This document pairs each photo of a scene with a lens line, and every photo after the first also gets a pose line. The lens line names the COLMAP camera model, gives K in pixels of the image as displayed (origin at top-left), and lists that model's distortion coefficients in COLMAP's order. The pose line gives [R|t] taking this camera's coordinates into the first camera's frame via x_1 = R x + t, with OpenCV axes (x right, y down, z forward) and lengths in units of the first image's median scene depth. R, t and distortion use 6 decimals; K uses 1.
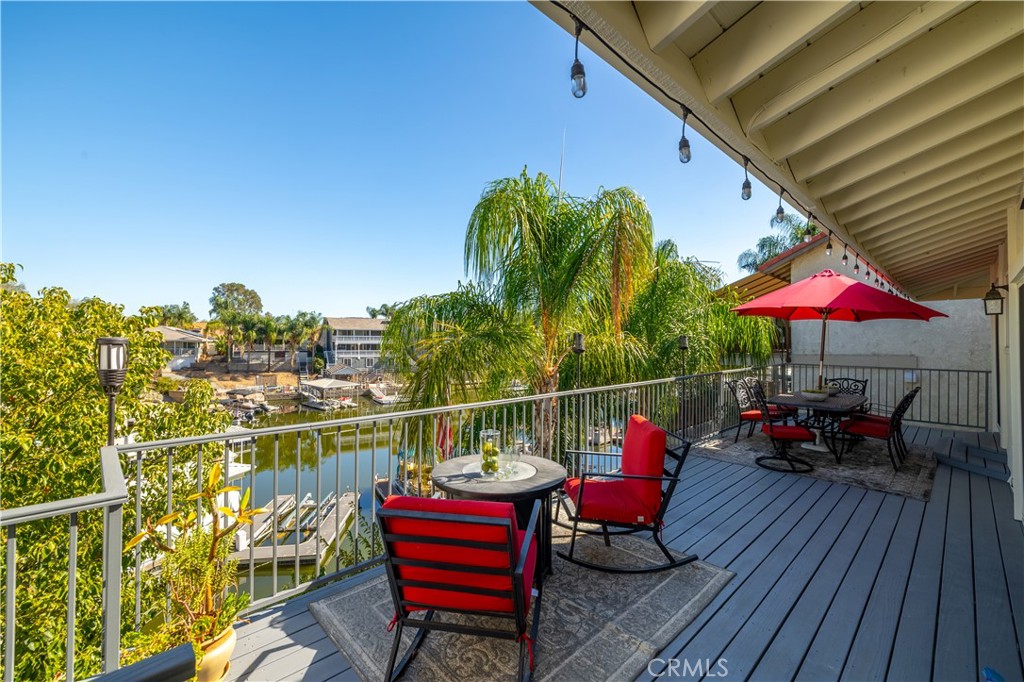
lens RADIAL K [[434.9, 0, 511.5], [0, 434.9, 337.7], [0, 0, 1]] dist [0.001133, -0.000129]
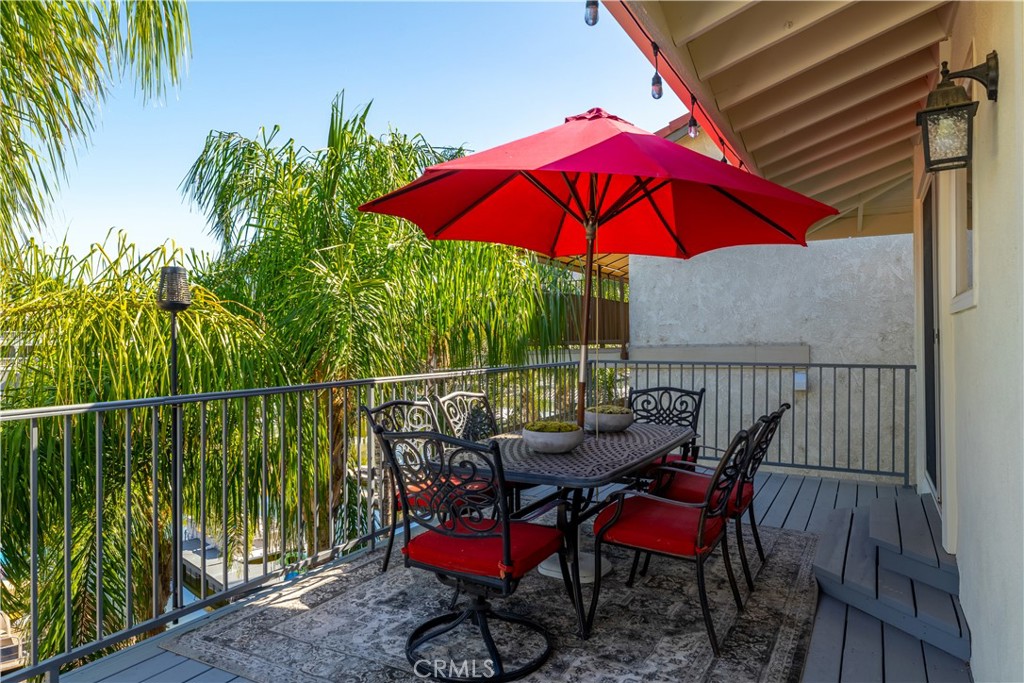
lens RADIAL K [[673.9, 0, 513.8], [0, 673.9, 340.4], [0, 0, 1]] dist [0.008758, 0.001809]
pose [[0.950903, -0.008171, 0.309380, 0.378832], [0.005066, 0.999928, 0.010839, 0.034097], [-0.309446, -0.008739, 0.950877, 0.361802]]
